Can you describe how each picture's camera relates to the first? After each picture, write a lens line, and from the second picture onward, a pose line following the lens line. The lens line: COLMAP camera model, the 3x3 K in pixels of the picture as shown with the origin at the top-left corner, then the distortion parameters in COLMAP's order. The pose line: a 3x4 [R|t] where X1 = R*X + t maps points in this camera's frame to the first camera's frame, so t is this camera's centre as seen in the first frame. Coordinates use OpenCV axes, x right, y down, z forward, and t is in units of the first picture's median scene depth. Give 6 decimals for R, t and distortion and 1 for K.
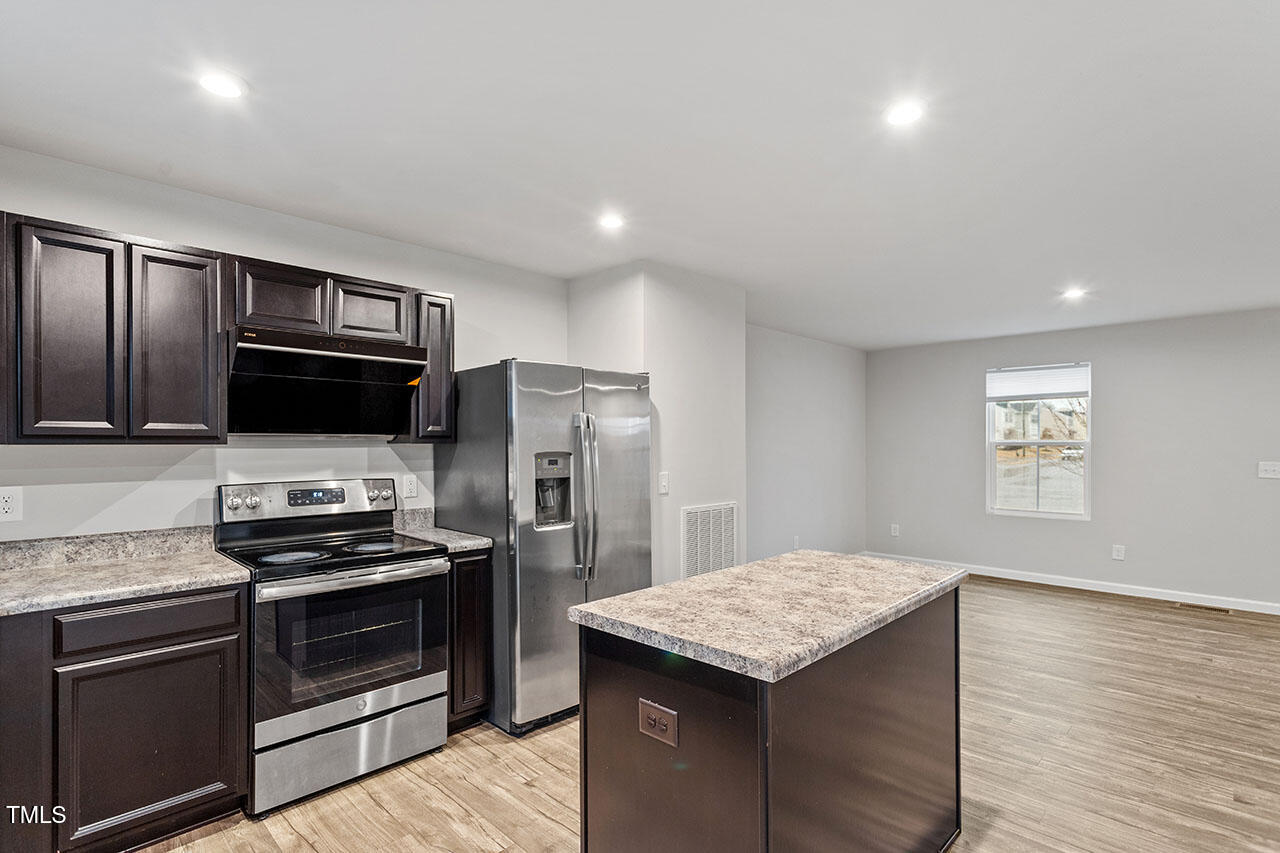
lens RADIAL K [[613.5, 0, 642.2], [0, 613.5, 445.3], [0, 0, 1]] dist [-0.001358, 0.001047]
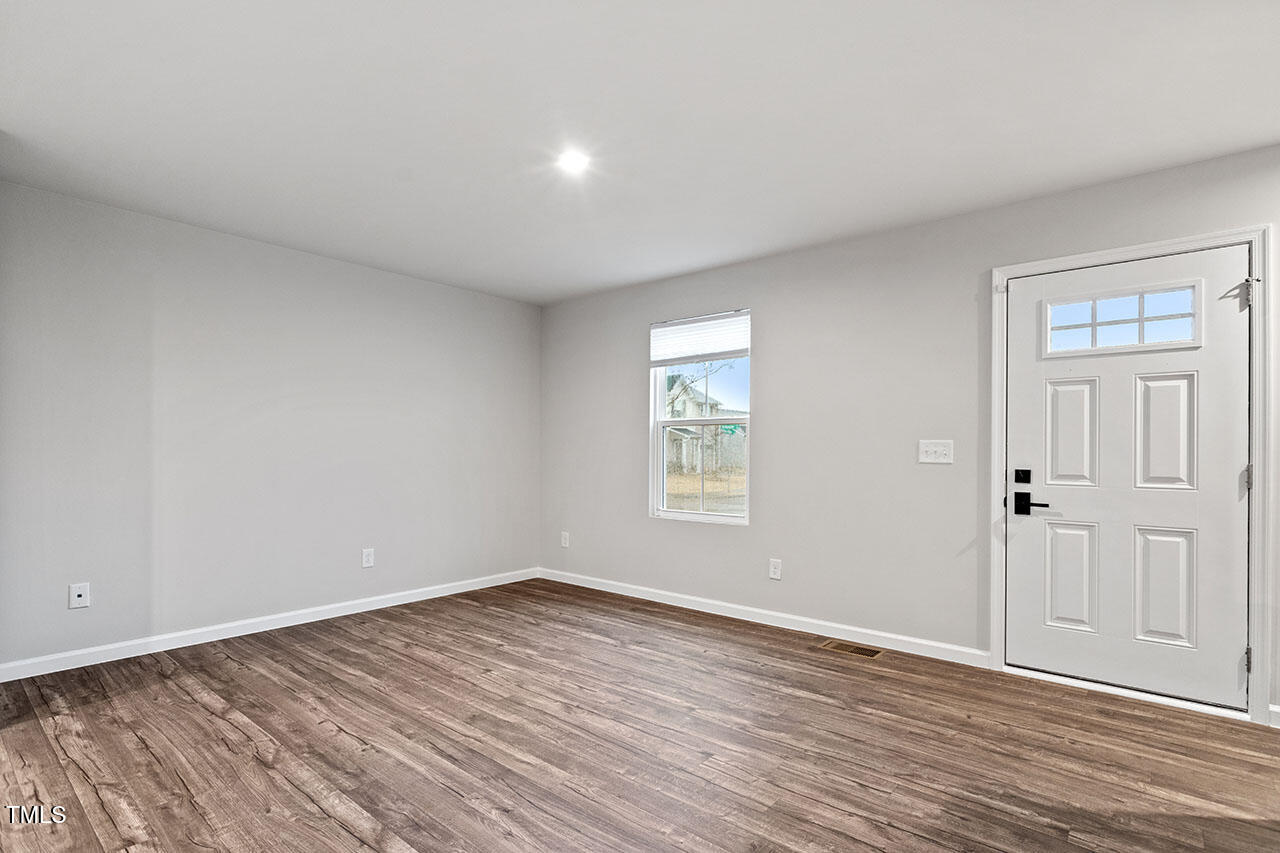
lens RADIAL K [[619.0, 0, 643.0], [0, 619.0, 450.4], [0, 0, 1]] dist [-0.001248, 0.000917]
pose [[0.997147, 0.006744, 0.075176, 1.128507], [-0.006339, 0.999964, -0.005620, 0.079675], [-0.075211, 0.005128, 0.997154, 0.560712]]
